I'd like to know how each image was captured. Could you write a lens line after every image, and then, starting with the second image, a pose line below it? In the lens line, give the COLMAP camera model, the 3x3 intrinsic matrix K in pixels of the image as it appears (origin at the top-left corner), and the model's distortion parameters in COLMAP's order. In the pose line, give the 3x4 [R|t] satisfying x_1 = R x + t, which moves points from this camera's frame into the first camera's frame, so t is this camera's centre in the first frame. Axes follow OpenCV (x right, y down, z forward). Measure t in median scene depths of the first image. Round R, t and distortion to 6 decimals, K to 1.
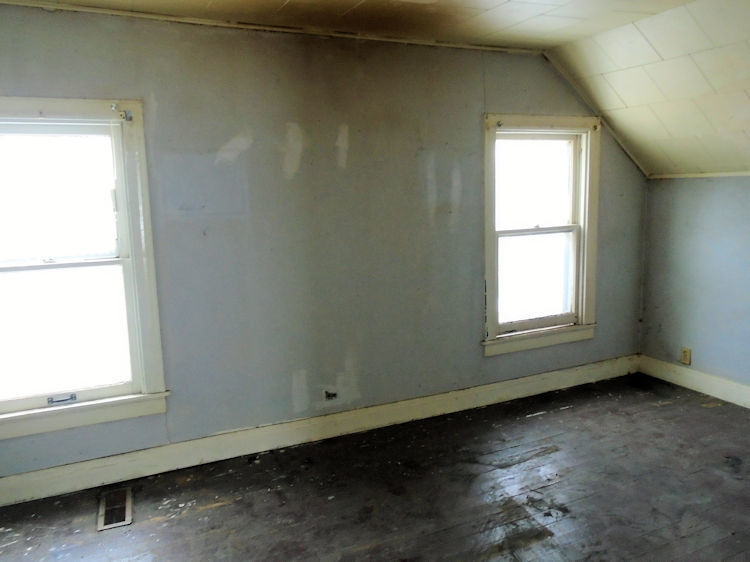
lens RADIAL K [[572.0, 0, 375.0], [0, 572.0, 281.0], [0, 0, 1]] dist [0.001633, 0.004001]
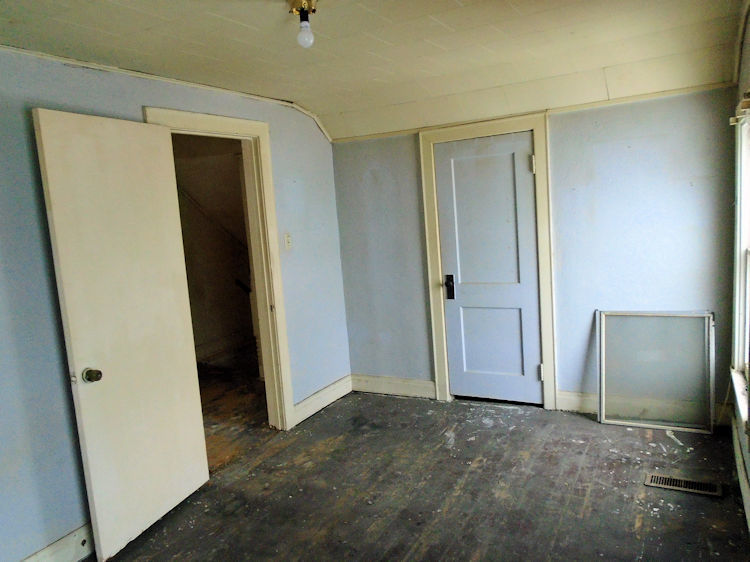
lens RADIAL K [[595.1, 0, 375.0], [0, 595.1, 281.0], [0, 0, 1]] dist [-0.002667, -0.001944]
pose [[-0.813155, 0.163494, -0.558613, 0.523647], [0.007593, 0.962636, 0.270691, -0.251924], [0.581998, 0.215872, -0.784014, 1.308832]]
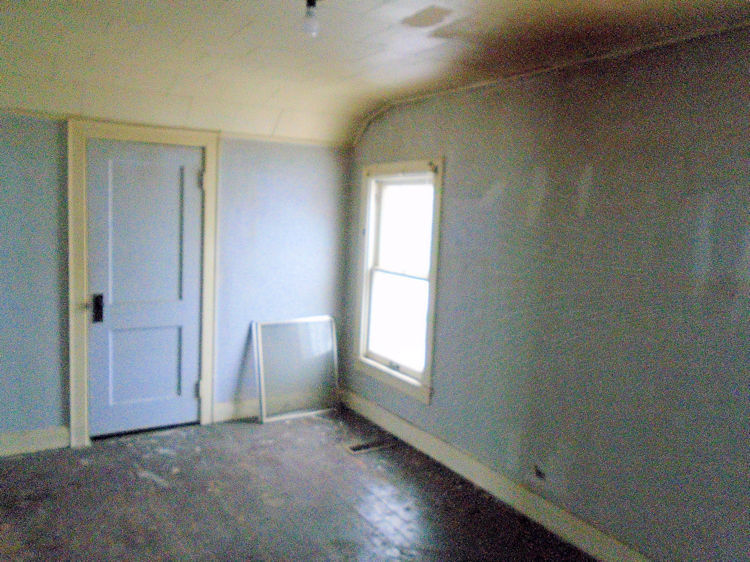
lens RADIAL K [[595.1, 0, 375.0], [0, 595.1, 281.0], [0, 0, 1]] dist [-0.002667, -0.001944]
pose [[0.119798, 0.143750, -0.982336, 0.838416], [-0.199050, 0.972849, 0.118087, -0.159350], [0.972640, 0.181387, 0.145158, 0.652295]]
